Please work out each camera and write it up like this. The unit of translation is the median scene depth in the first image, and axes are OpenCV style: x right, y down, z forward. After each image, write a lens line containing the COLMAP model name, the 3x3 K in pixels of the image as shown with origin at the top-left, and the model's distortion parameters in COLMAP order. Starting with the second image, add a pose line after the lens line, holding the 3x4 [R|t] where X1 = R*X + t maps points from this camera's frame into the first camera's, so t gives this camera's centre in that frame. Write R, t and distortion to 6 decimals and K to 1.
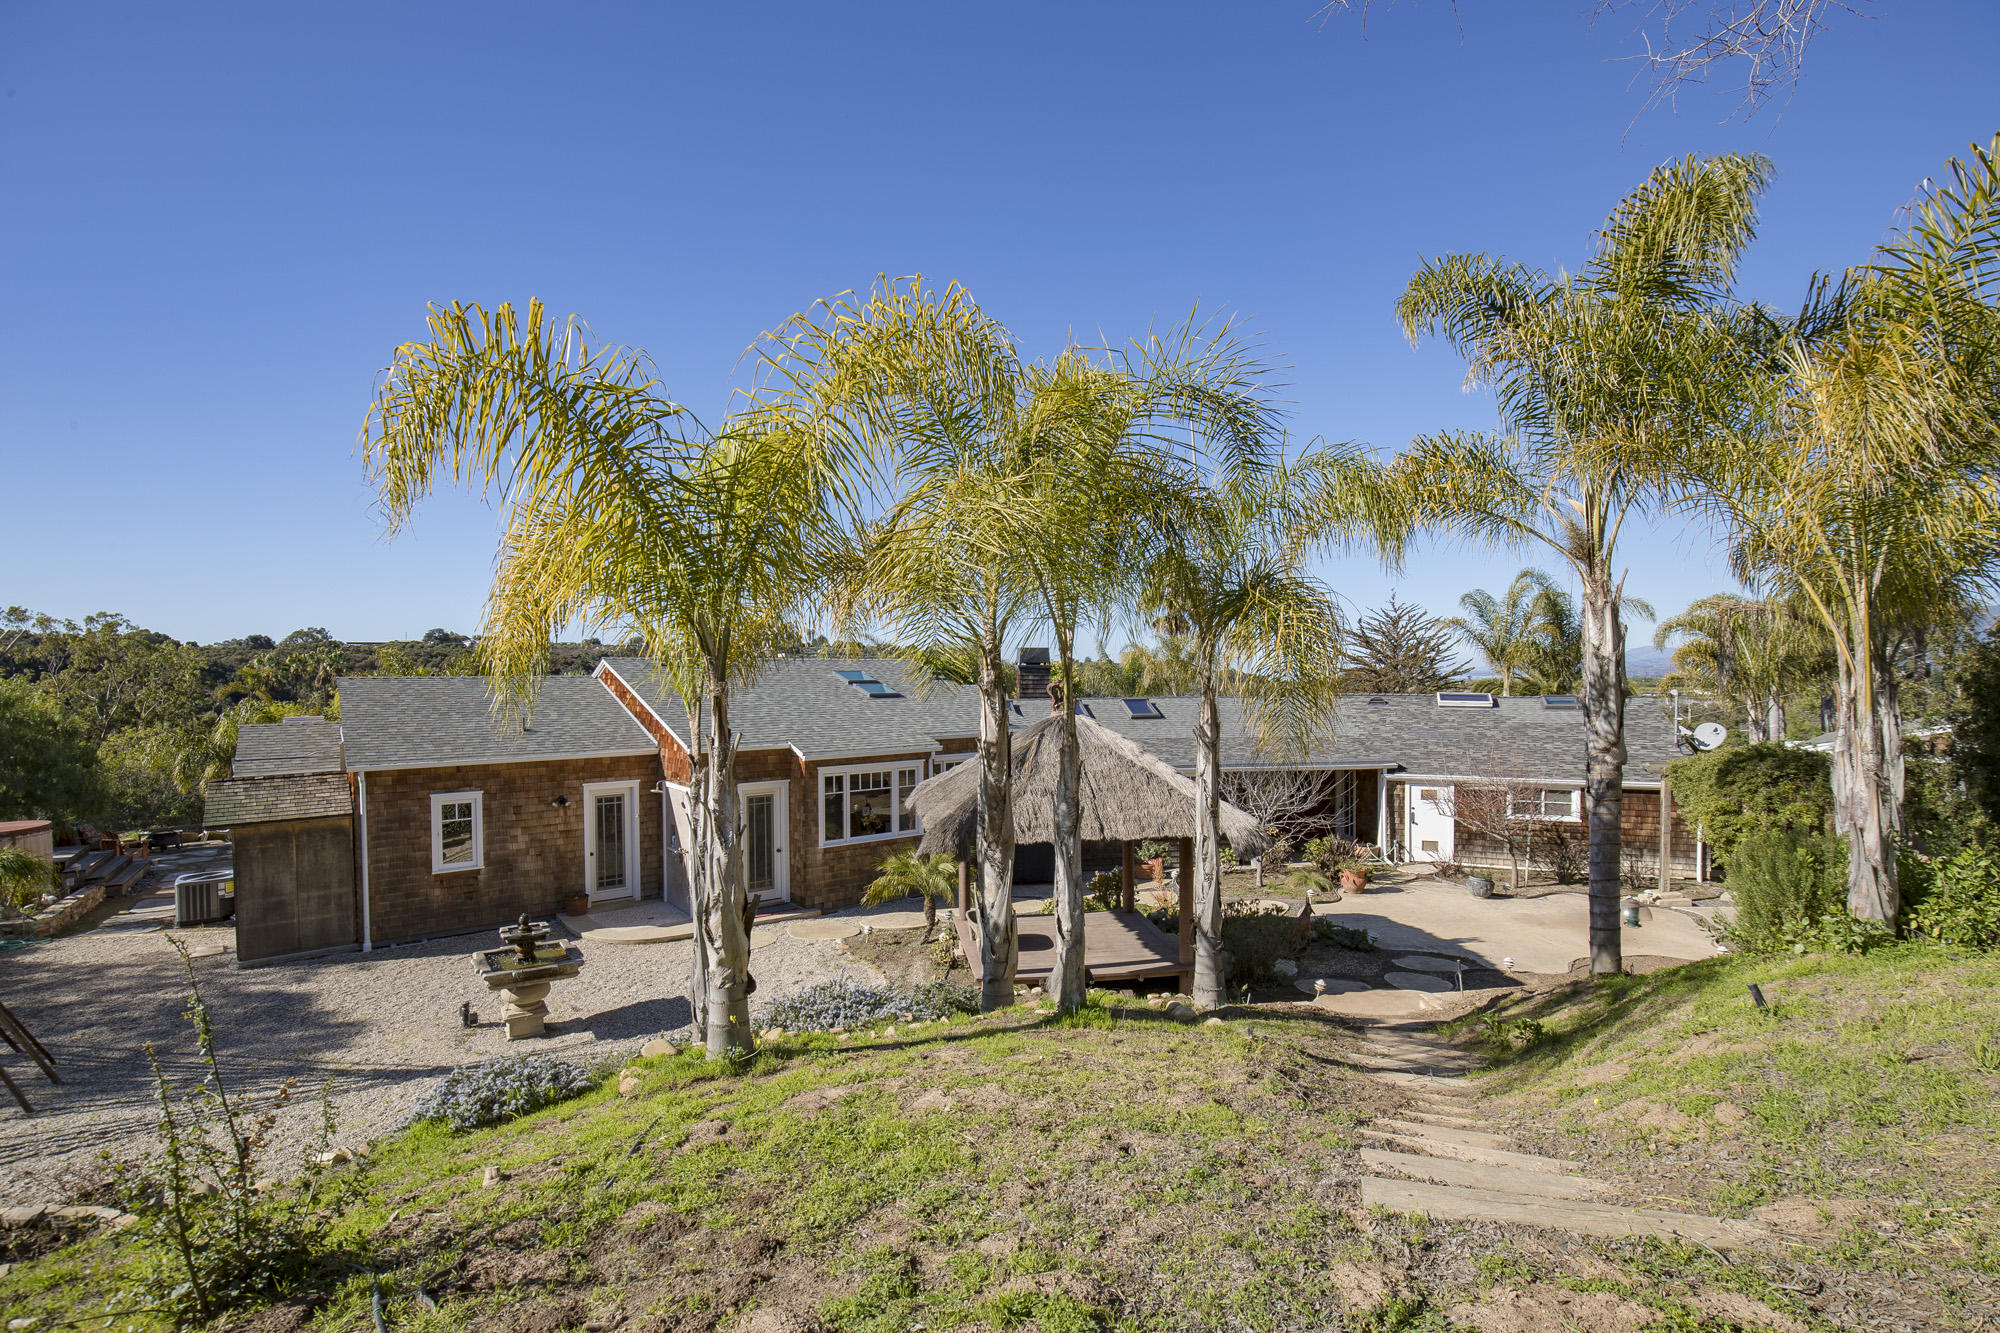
lens RADIAL K [[949.1, 0, 1000.5], [0, 949.1, 667.0], [0, 0, 1]] dist [-0.015923, 0.000247]
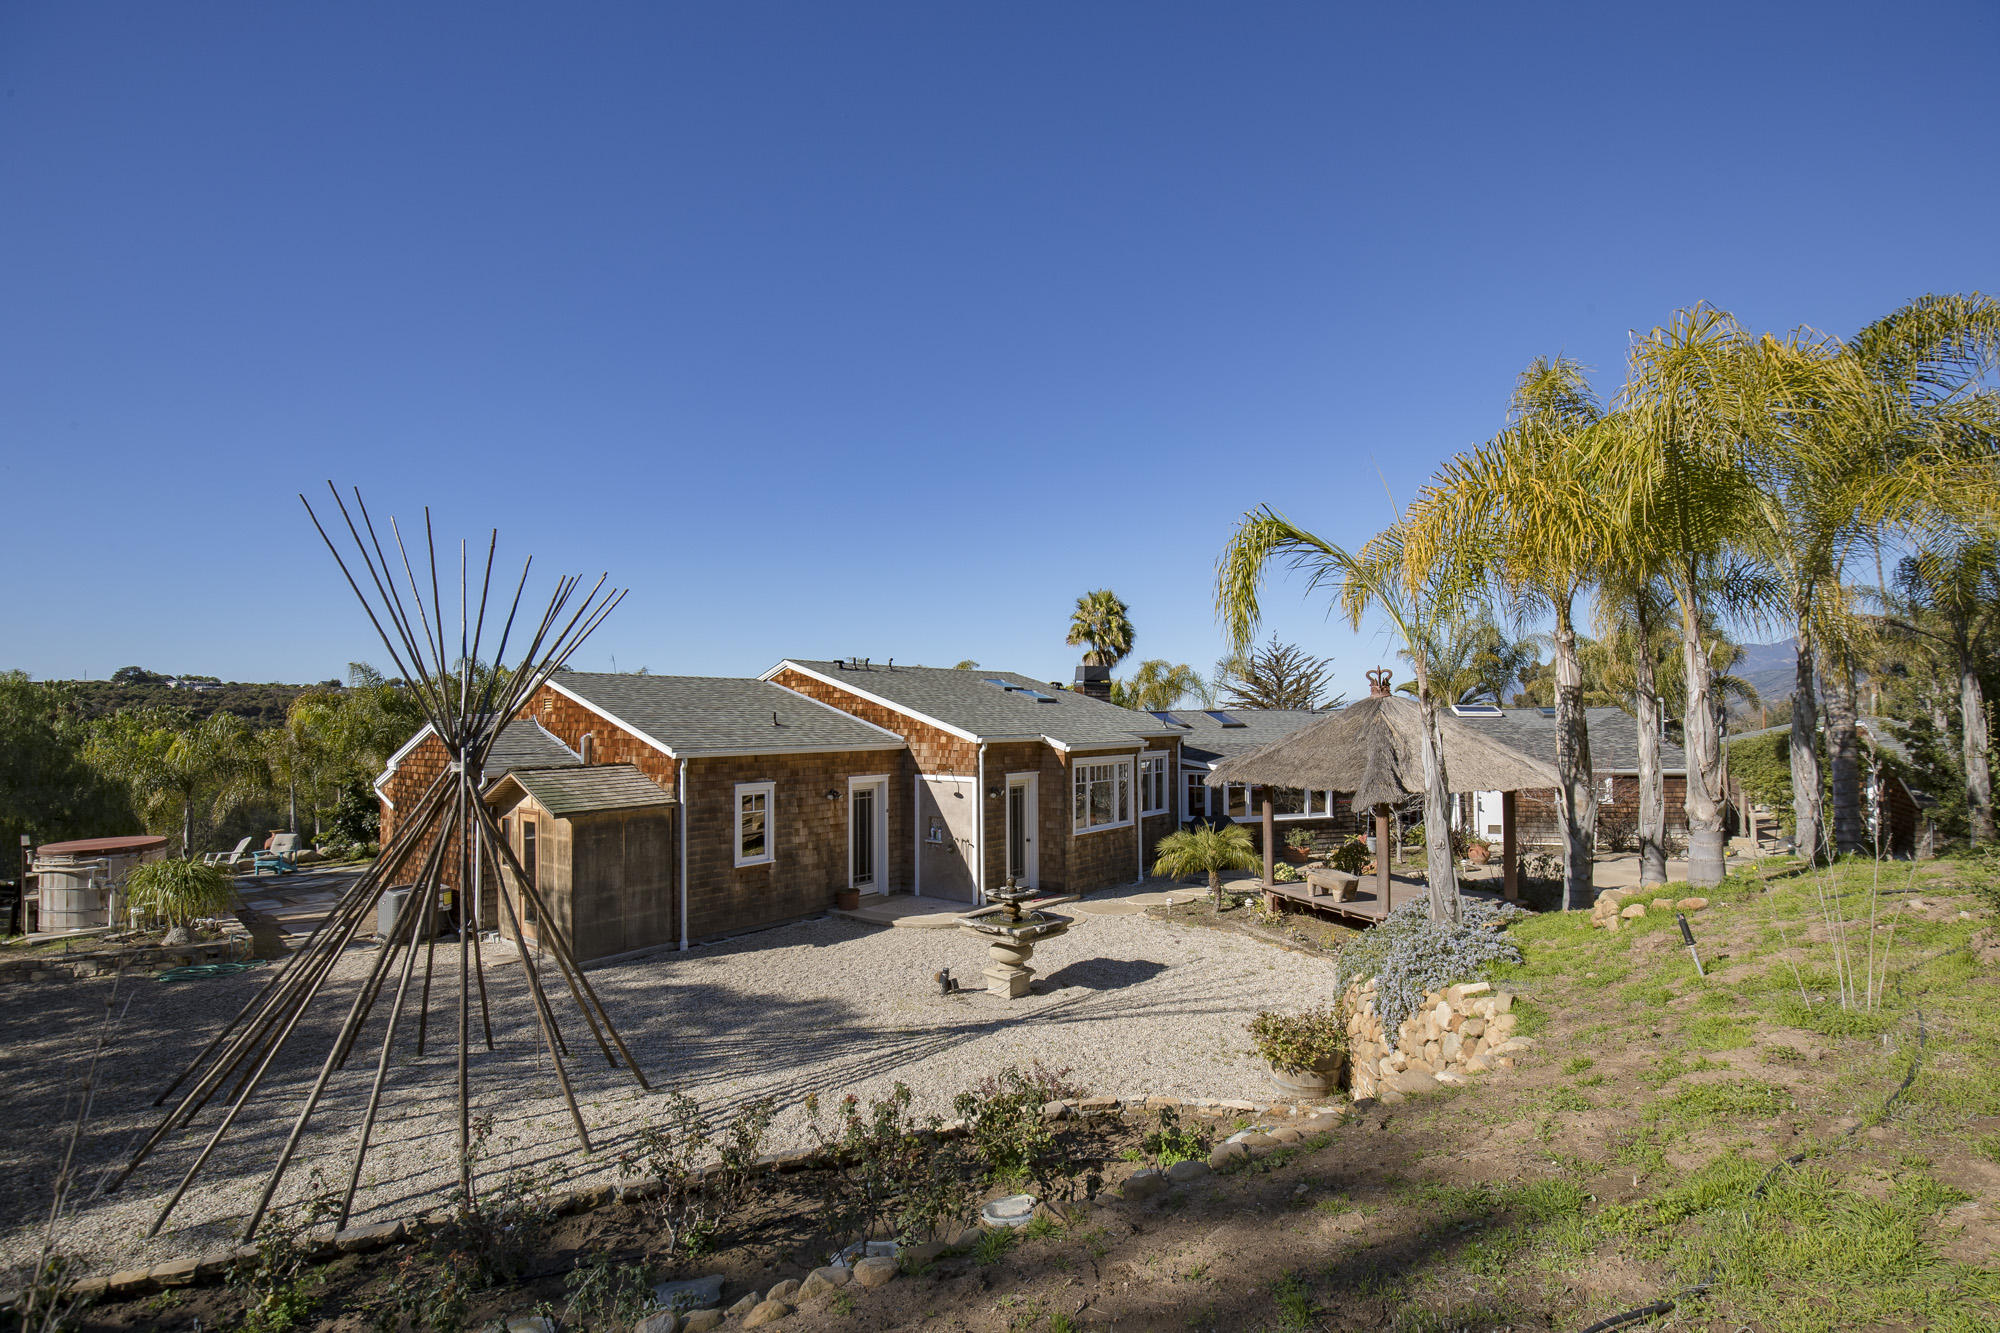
lens RADIAL K [[949.1, 0, 990.3], [0, 949.1, 672.0], [0, 0, 1]] dist [-0.015923, 0.000247]
pose [[0.970246, 0.013584, 0.241739, -0.568770], [-0.001262, 0.998695, -0.051051, 0.067782], [-0.242117, 0.049227, 0.968997, -0.004553]]
